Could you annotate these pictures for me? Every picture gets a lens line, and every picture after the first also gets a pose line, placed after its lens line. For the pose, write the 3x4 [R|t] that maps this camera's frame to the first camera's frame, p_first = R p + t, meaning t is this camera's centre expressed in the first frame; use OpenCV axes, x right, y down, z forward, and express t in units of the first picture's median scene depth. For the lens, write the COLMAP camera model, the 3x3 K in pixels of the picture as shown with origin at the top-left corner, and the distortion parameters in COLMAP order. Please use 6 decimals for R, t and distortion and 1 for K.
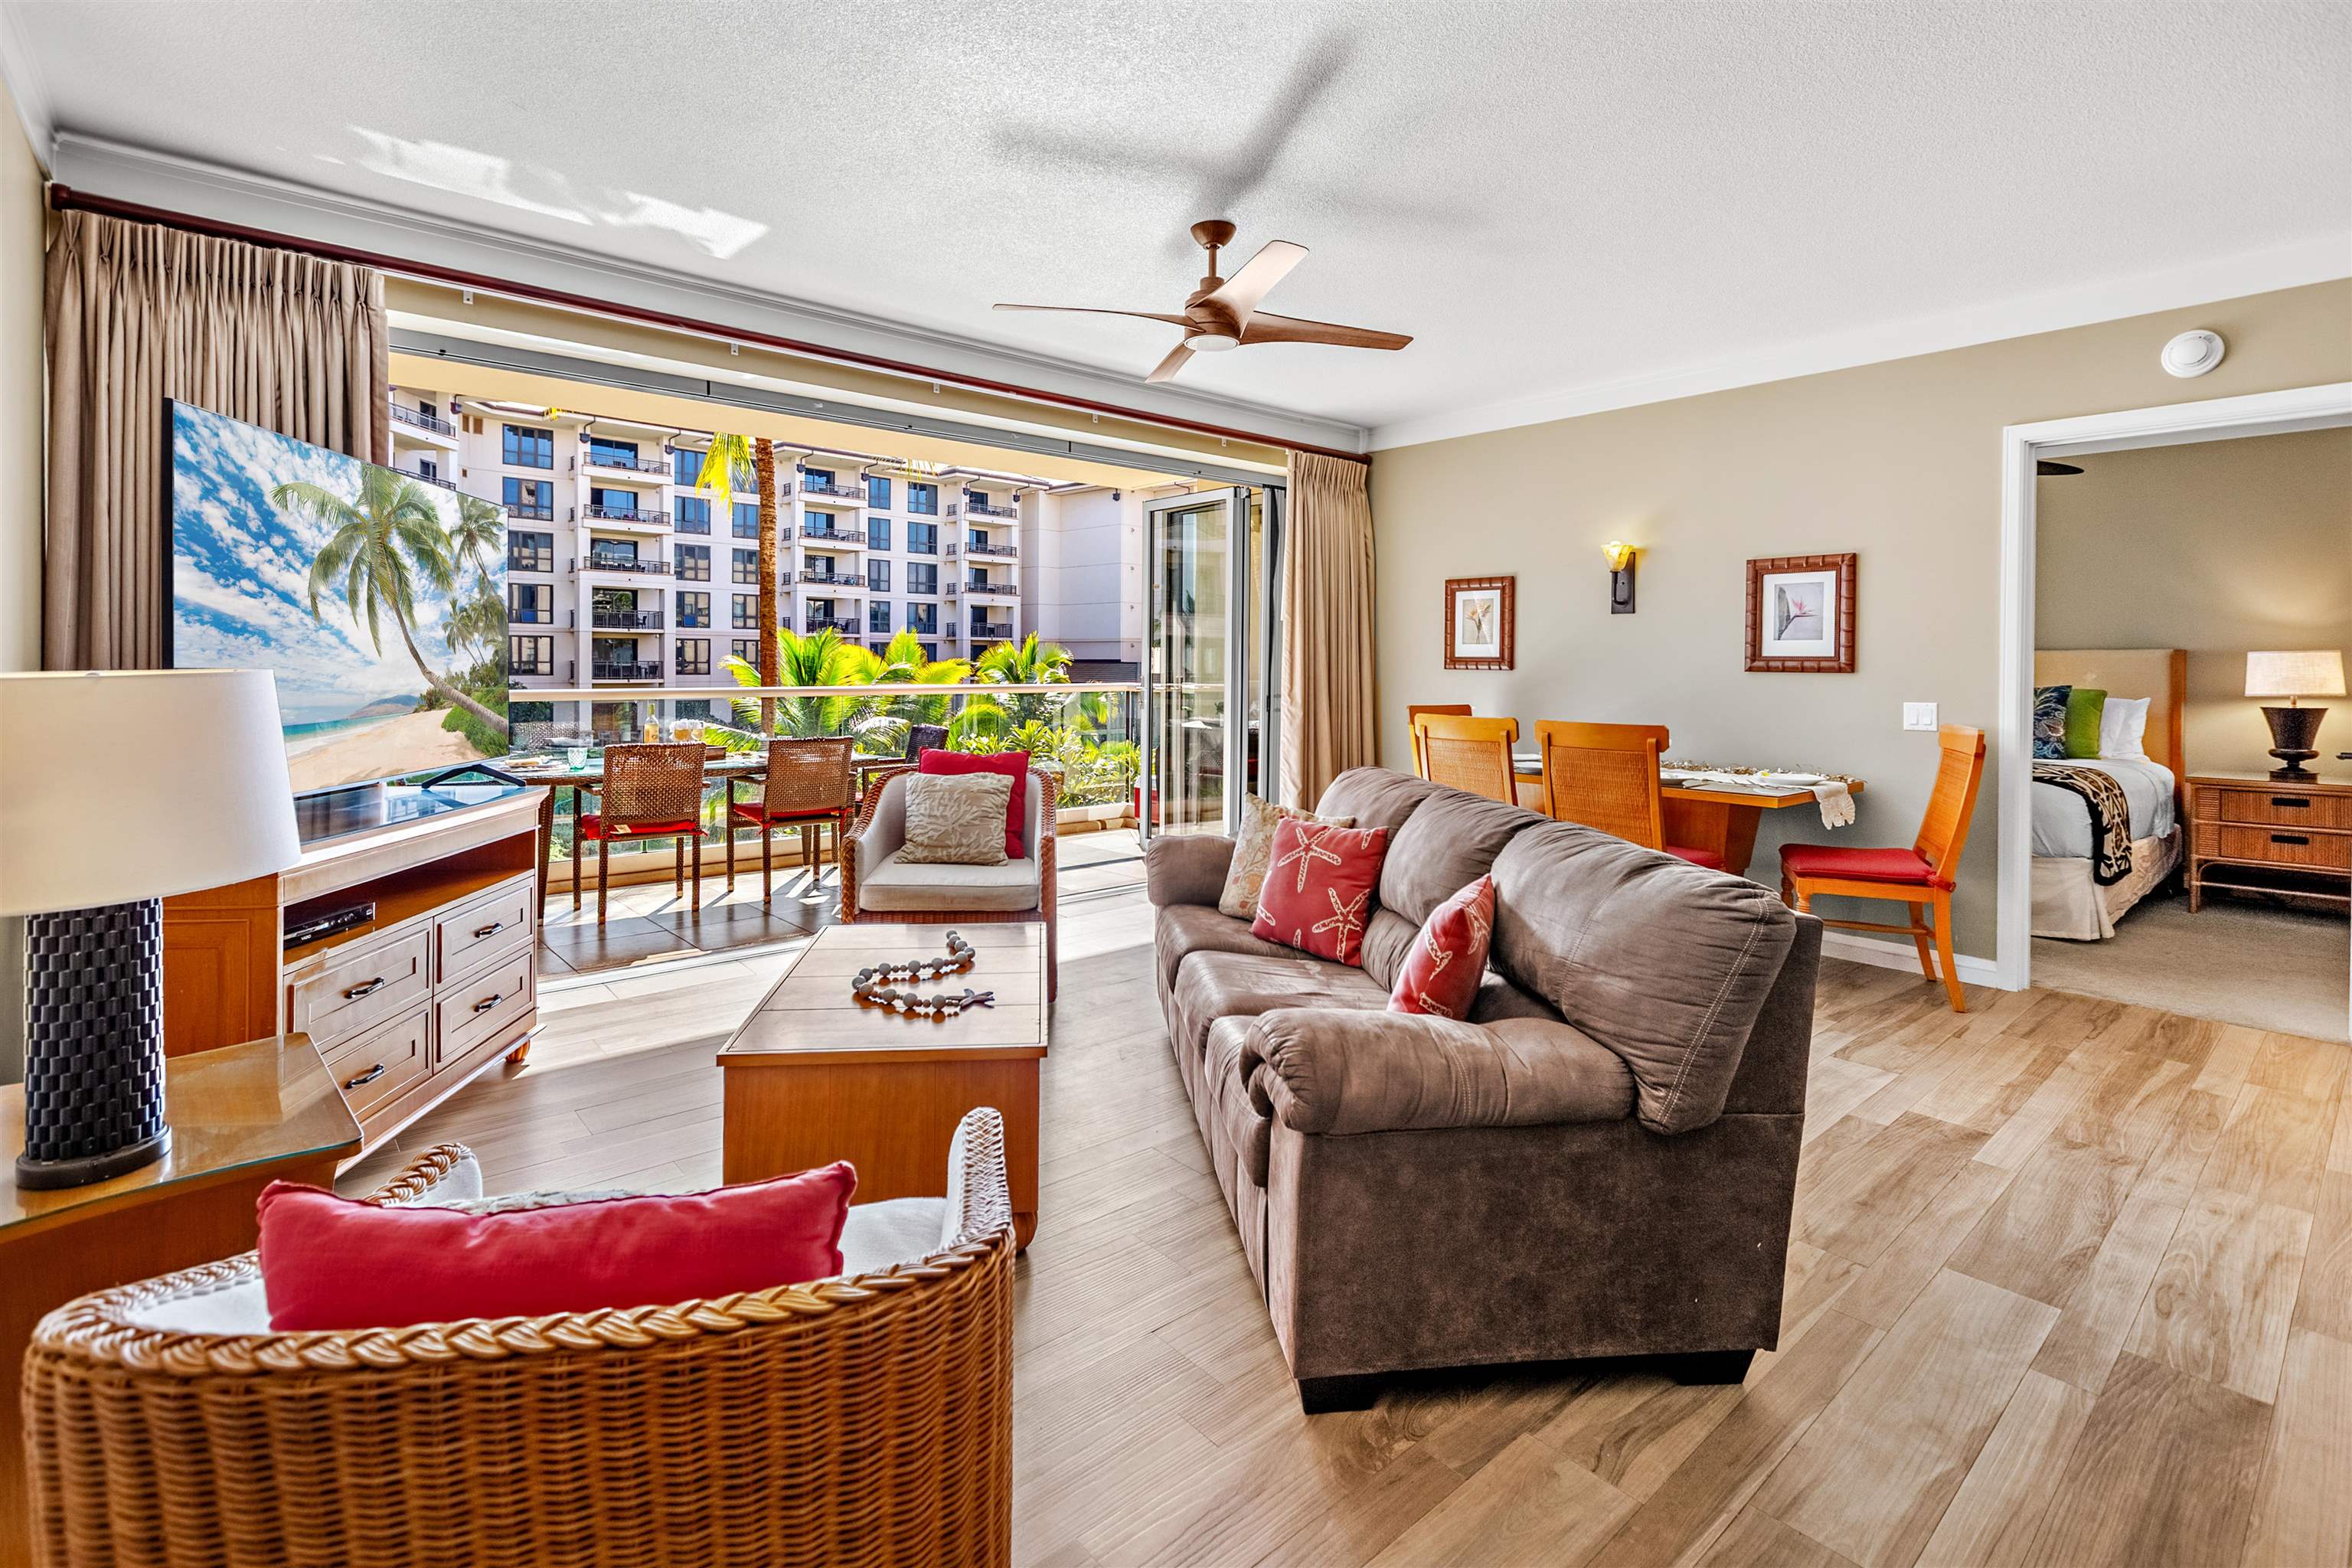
lens RADIAL K [[1076.5, 0, 1160.9], [0, 1076.5, 673.7], [0, 0, 1]] dist [0.008755, -0.003860]
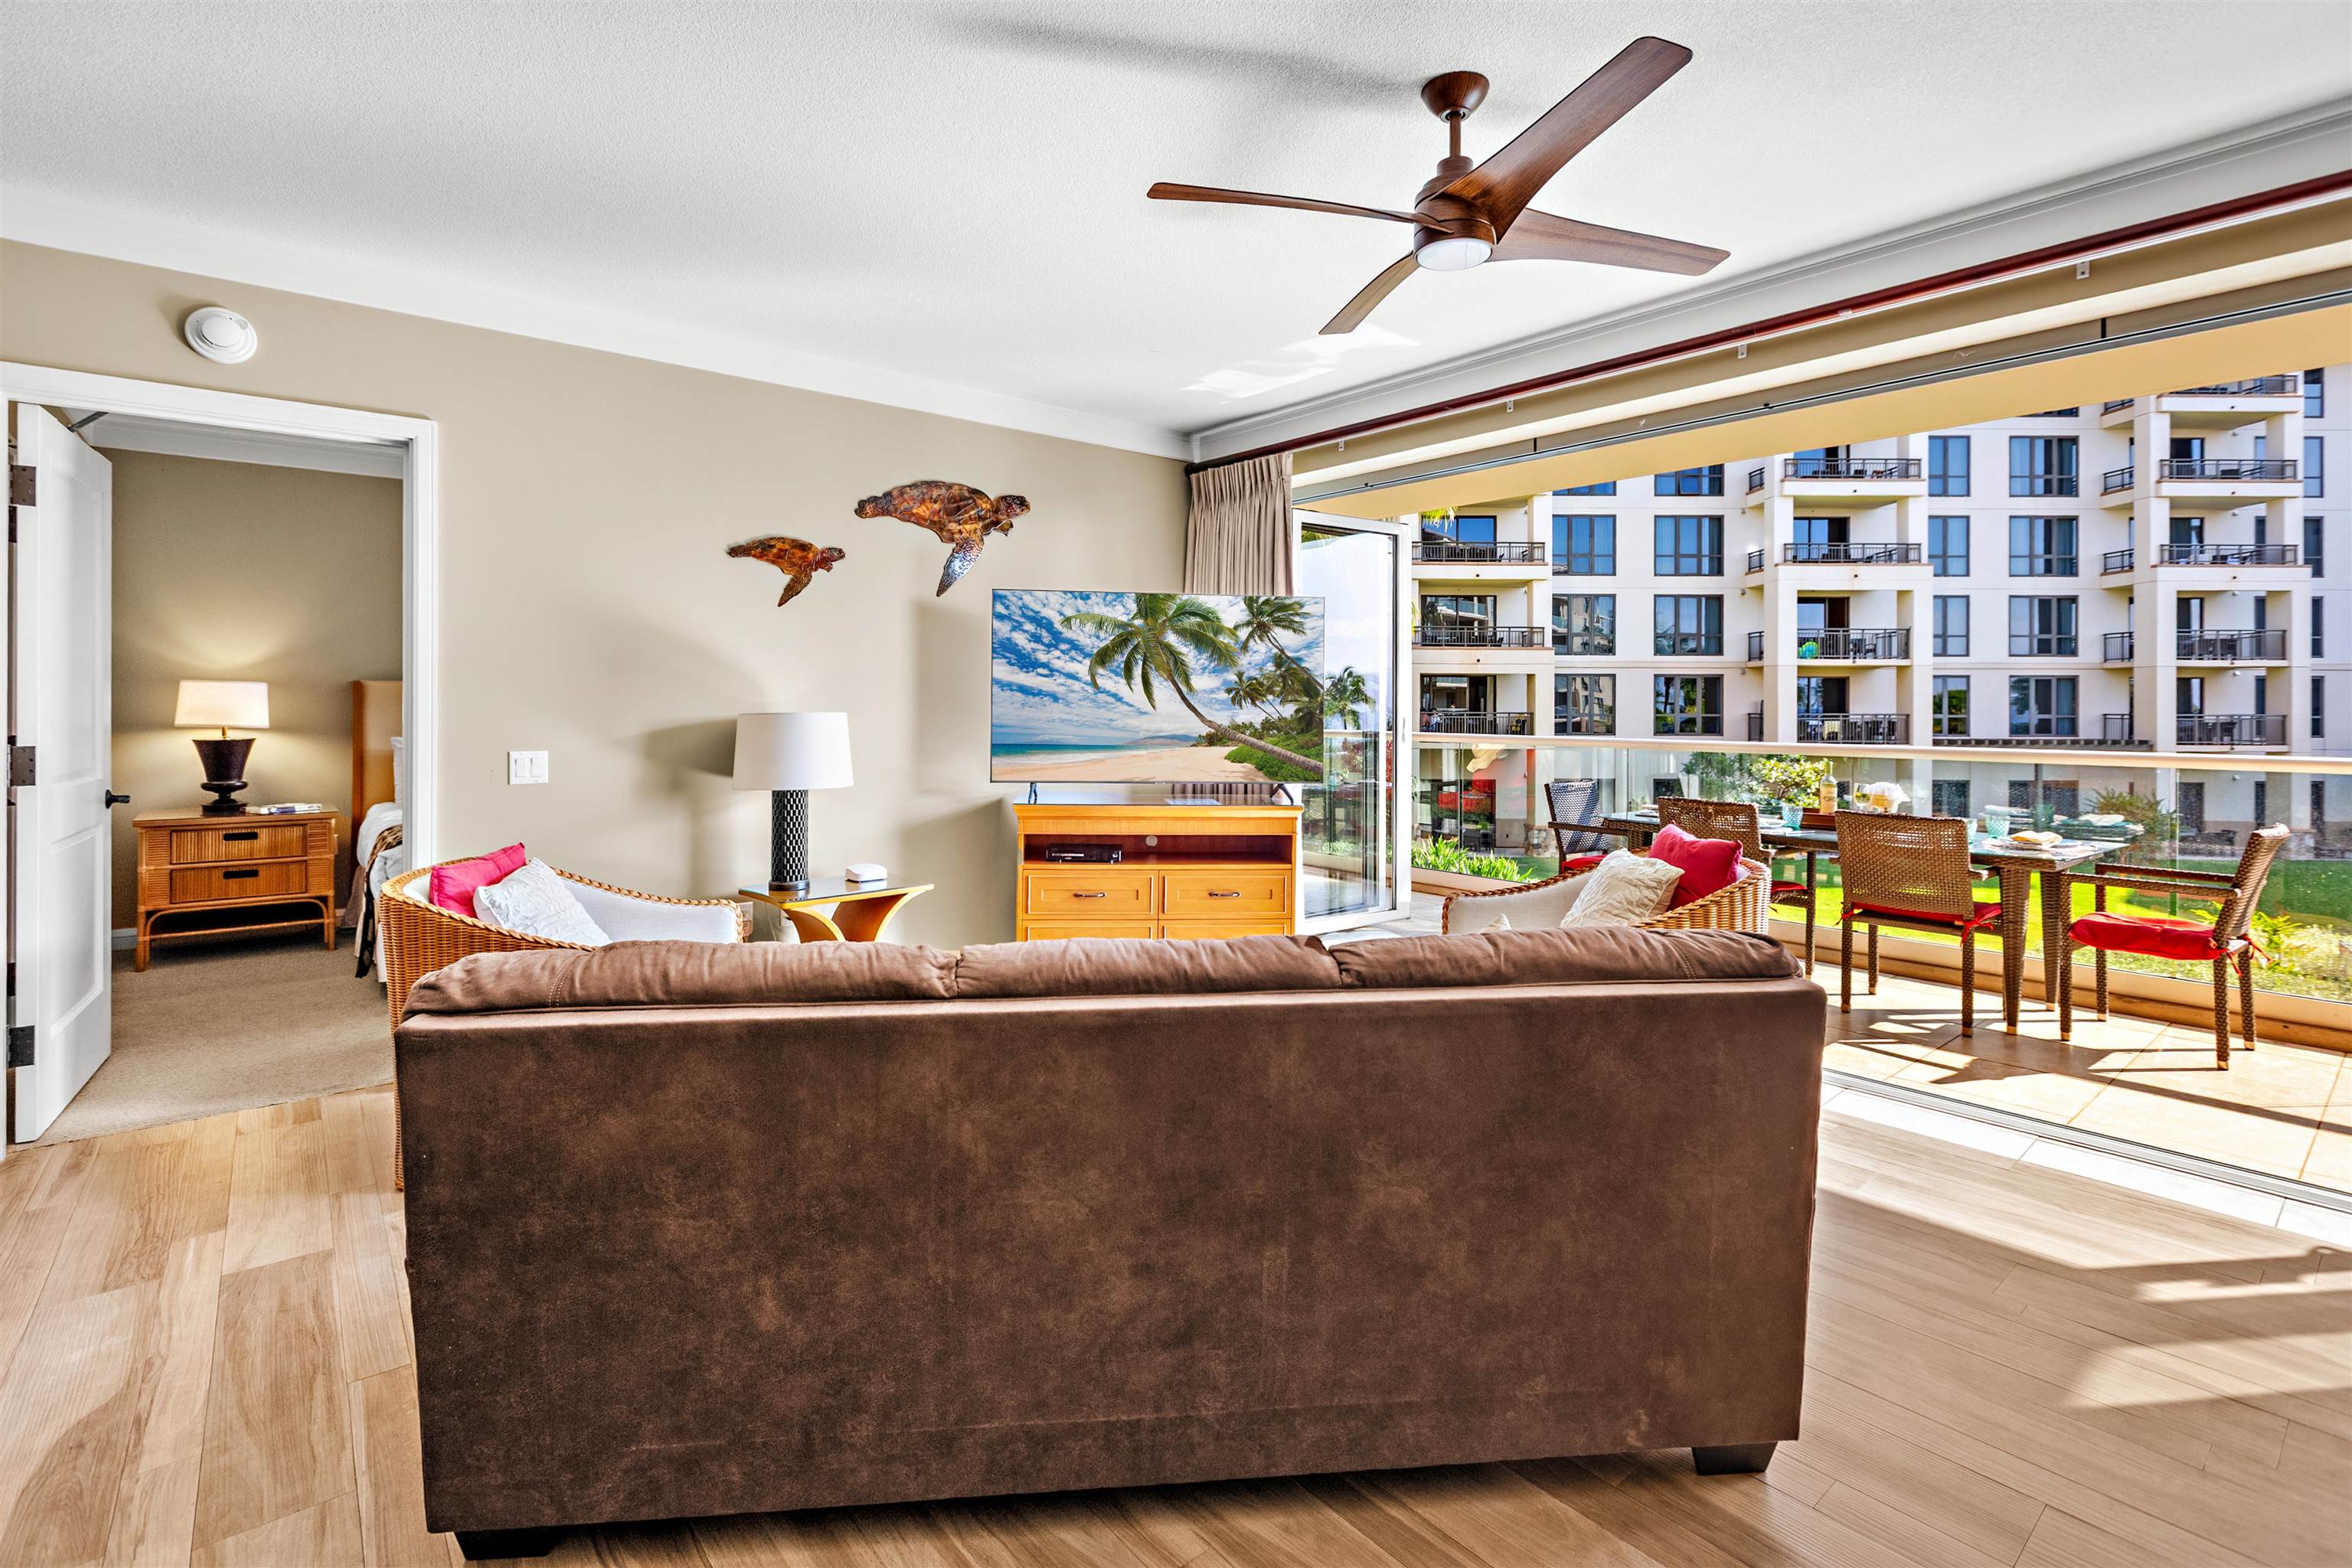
lens RADIAL K [[1076.5, 0, 1165.1], [0, 1076.5, 698.9], [0, 0, 1]] dist [0.008755, -0.003860]
pose [[-0.018651, -0.011626, -0.999758, 0.484269], [-0.016417, 0.999801, -0.011321, -0.006651], [0.999691, 0.016202, -0.018838, 0.540932]]
